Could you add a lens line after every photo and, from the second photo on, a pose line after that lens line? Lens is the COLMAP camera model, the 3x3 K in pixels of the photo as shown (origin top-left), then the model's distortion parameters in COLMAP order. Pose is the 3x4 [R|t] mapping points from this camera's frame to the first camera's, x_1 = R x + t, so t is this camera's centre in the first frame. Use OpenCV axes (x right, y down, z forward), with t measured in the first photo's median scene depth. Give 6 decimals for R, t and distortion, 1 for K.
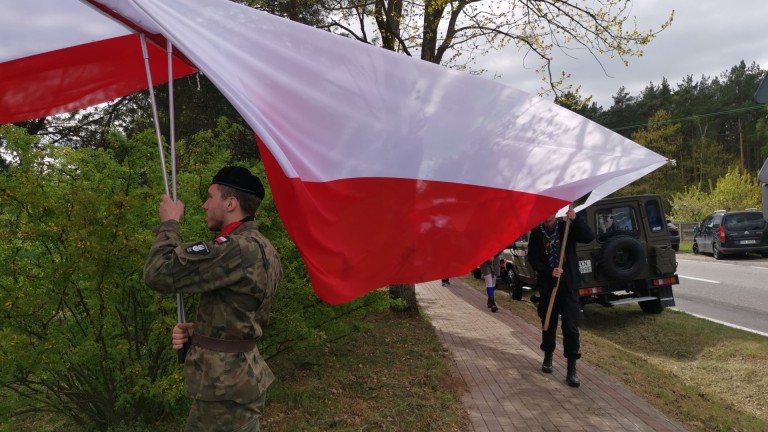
lens RADIAL K [[606.1, 0, 387.0], [0, 606.1, 216.8], [0, 0, 1]] dist [0.077650, -0.072717]
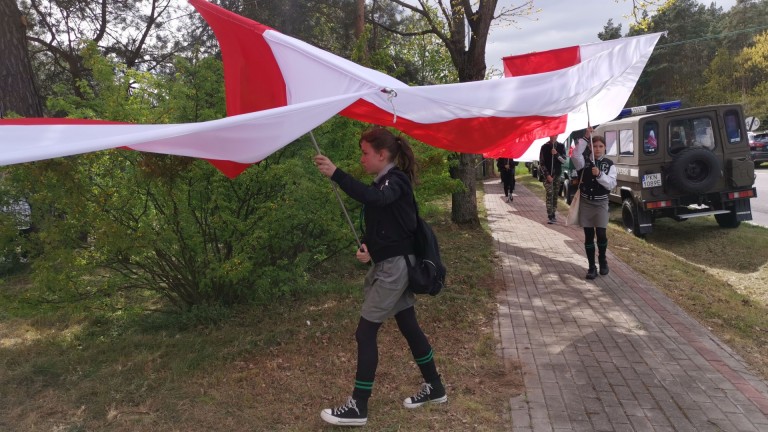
lens RADIAL K [[606.1, 0, 379.3], [0, 606.1, 215.9], [0, 0, 1]] dist [0.077650, -0.072717]
pose [[0.986698, 0.006351, -0.162438, 0.051623], [0.014583, 0.991750, 0.127358, 0.006995], [0.161907, -0.128033, 0.978465, -0.051978]]
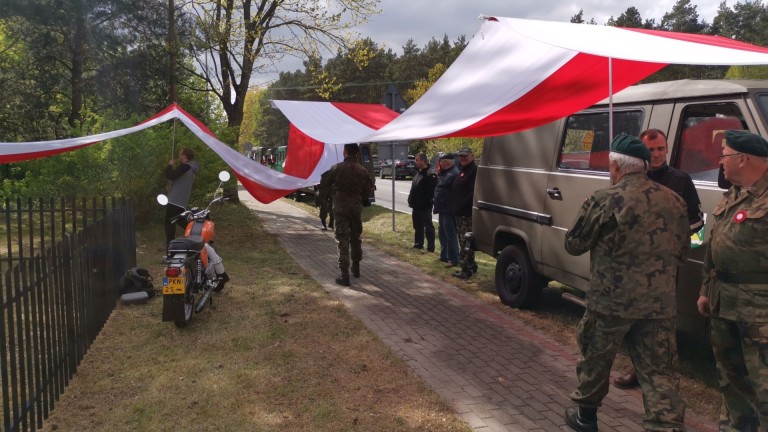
lens RADIAL K [[606.1, 0, 384.3], [0, 606.1, 216.1], [0, 0, 1]] dist [0.077650, -0.072717]
pose [[0.952051, 0.010761, 0.305749, -0.094647], [-0.045796, 0.993134, 0.107646, -0.018624], [-0.302492, -0.116487, 0.946007, -0.900958]]
